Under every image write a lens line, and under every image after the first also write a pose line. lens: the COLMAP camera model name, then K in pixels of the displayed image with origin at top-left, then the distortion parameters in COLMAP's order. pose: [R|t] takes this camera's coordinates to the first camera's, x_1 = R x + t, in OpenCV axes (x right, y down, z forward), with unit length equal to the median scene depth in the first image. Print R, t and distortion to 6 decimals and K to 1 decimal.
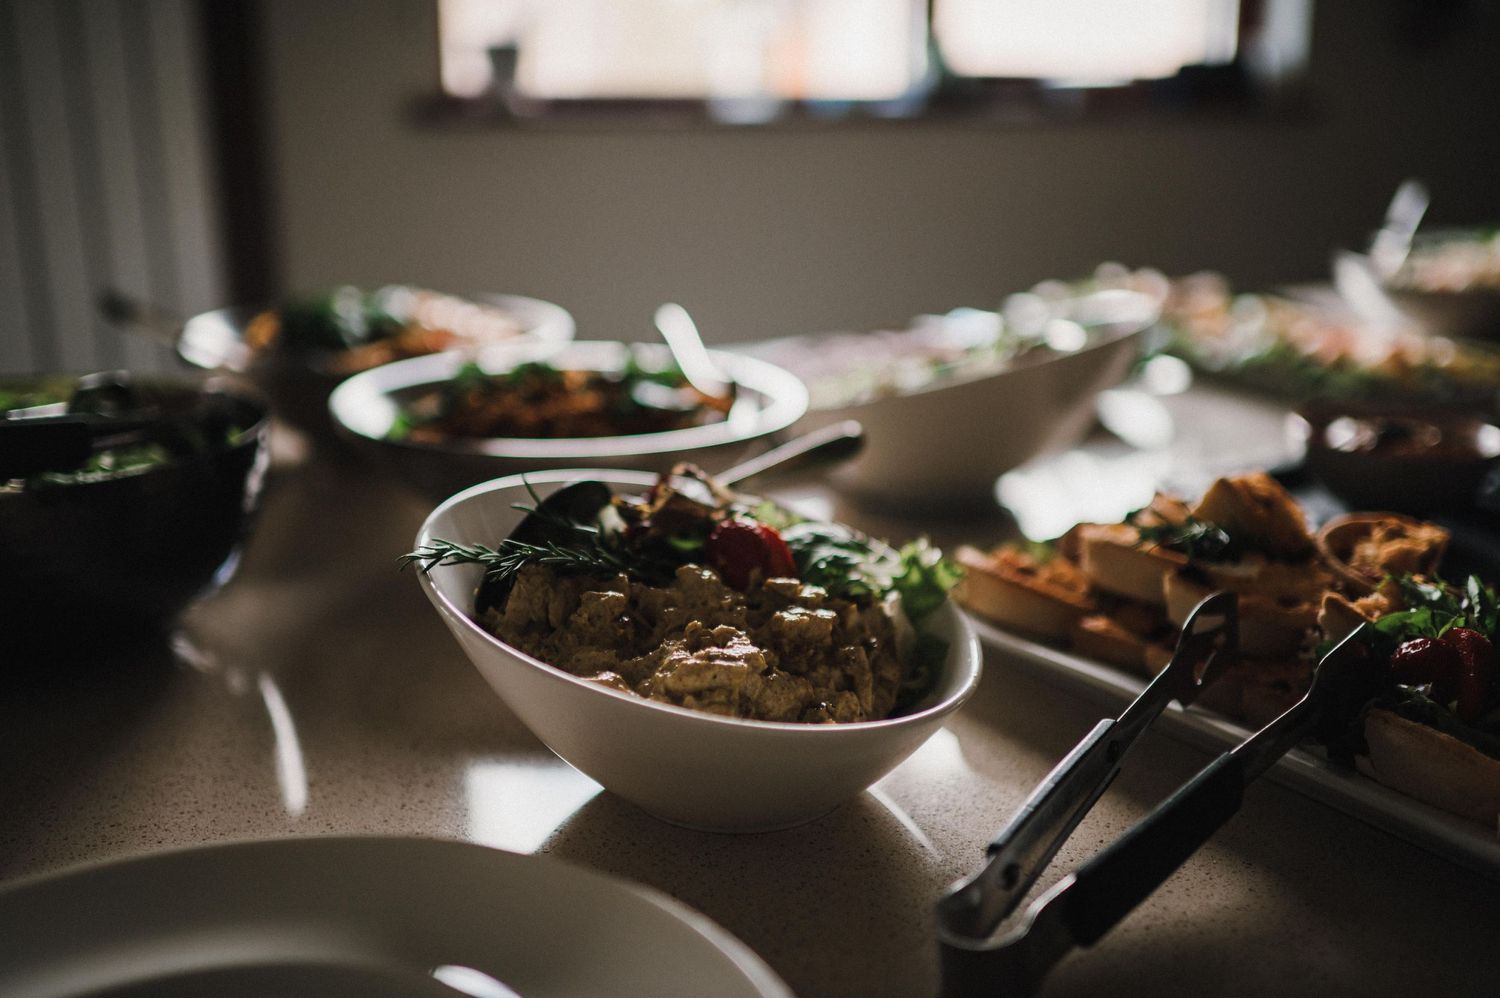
lens RADIAL K [[1509.8, 0, 750.0], [0, 1509.8, 499.0], [0, 0, 1]] dist [-0.005700, 0.003256]
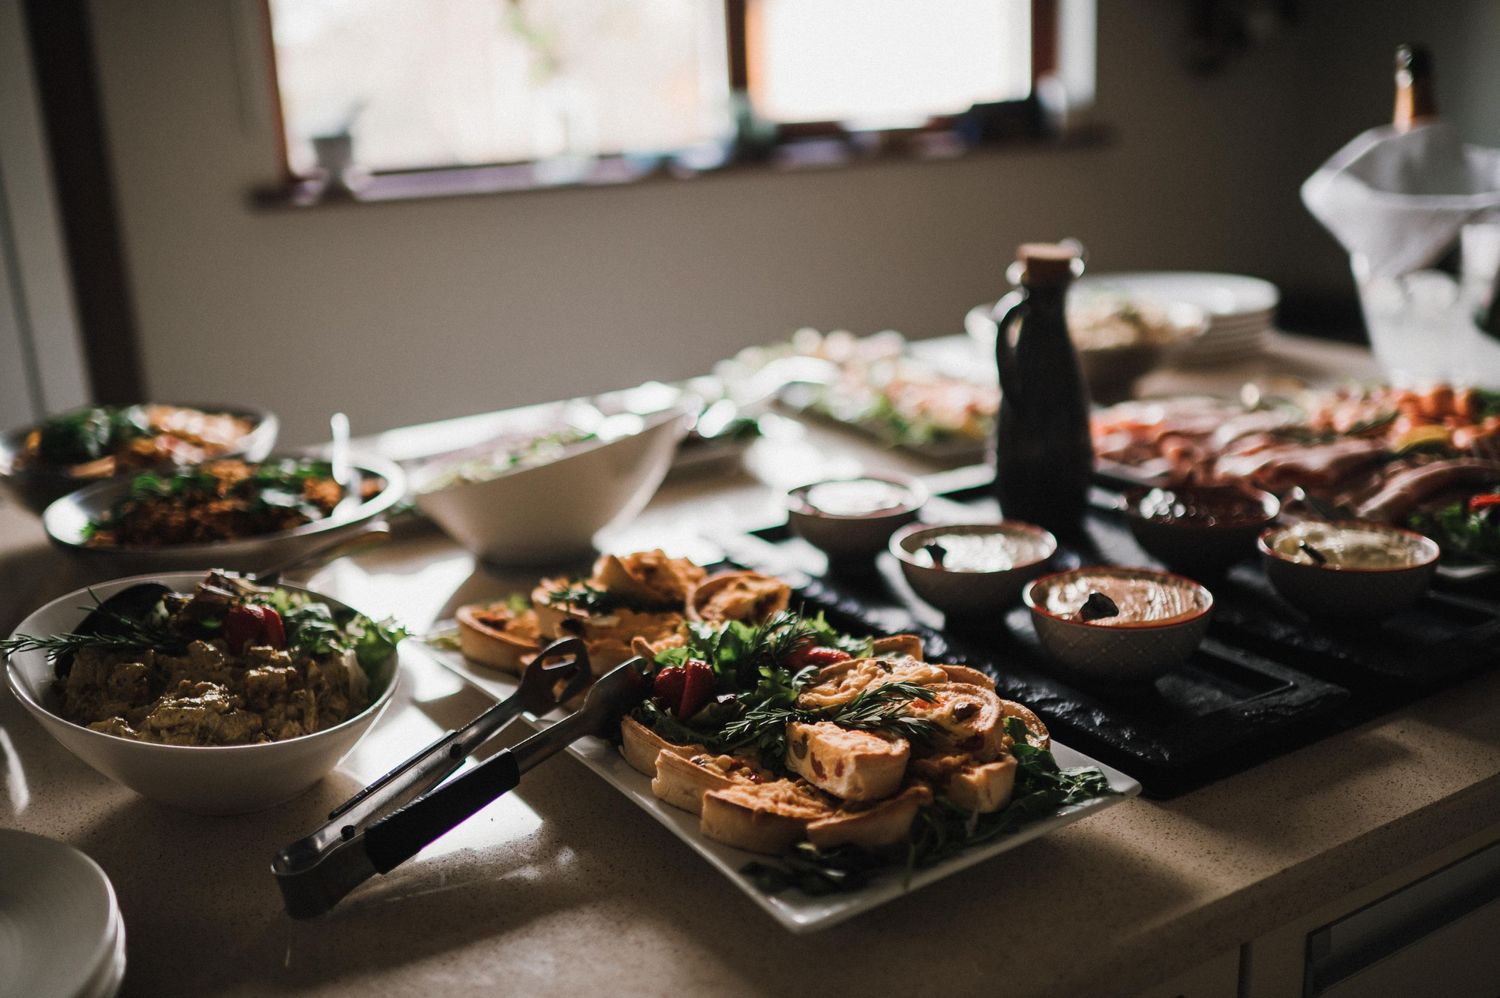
lens RADIAL K [[1509.8, 0, 750.0], [0, 1509.8, 499.0], [0, 0, 1]] dist [-0.005700, 0.003256]
pose [[0.998901, -0.046722, -0.003839, 0.531490], [0.046769, 0.998819, 0.013135, -0.093348], [0.003221, -0.013300, 0.999906, -0.518254]]
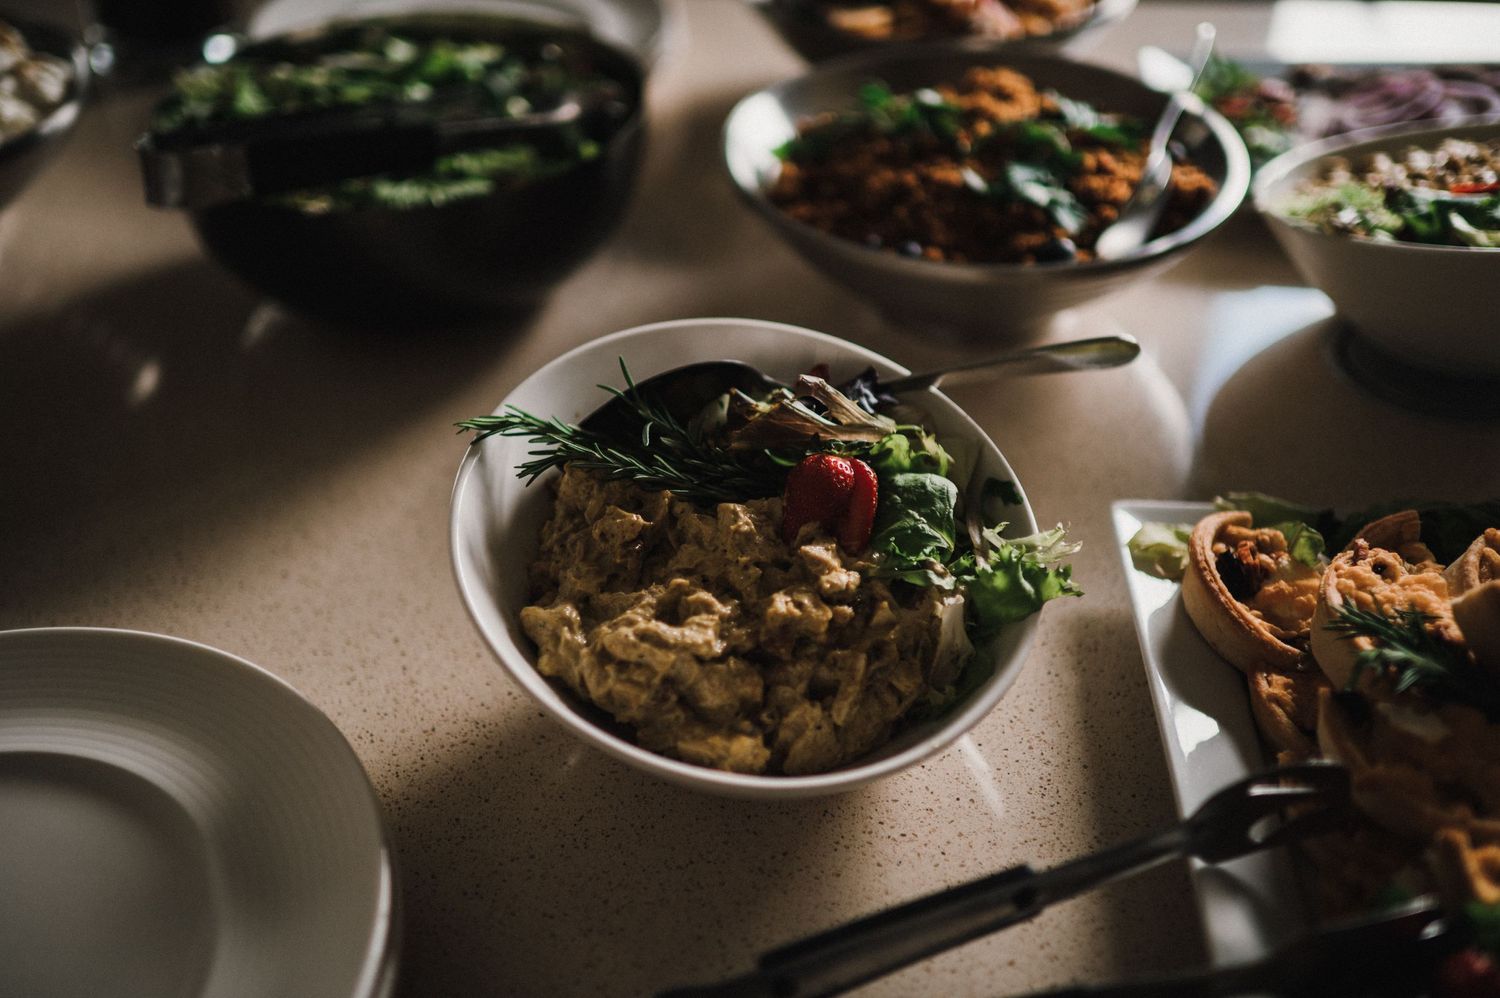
lens RADIAL K [[1509.8, 0, 750.0], [0, 1509.8, 499.0], [0, 0, 1]] dist [-0.005700, 0.003256]
pose [[0.779051, 0.365247, -0.509582, 0.452561], [-0.127102, 0.887913, 0.442105, -0.380921], [0.613942, -0.279654, 0.738153, 0.310658]]
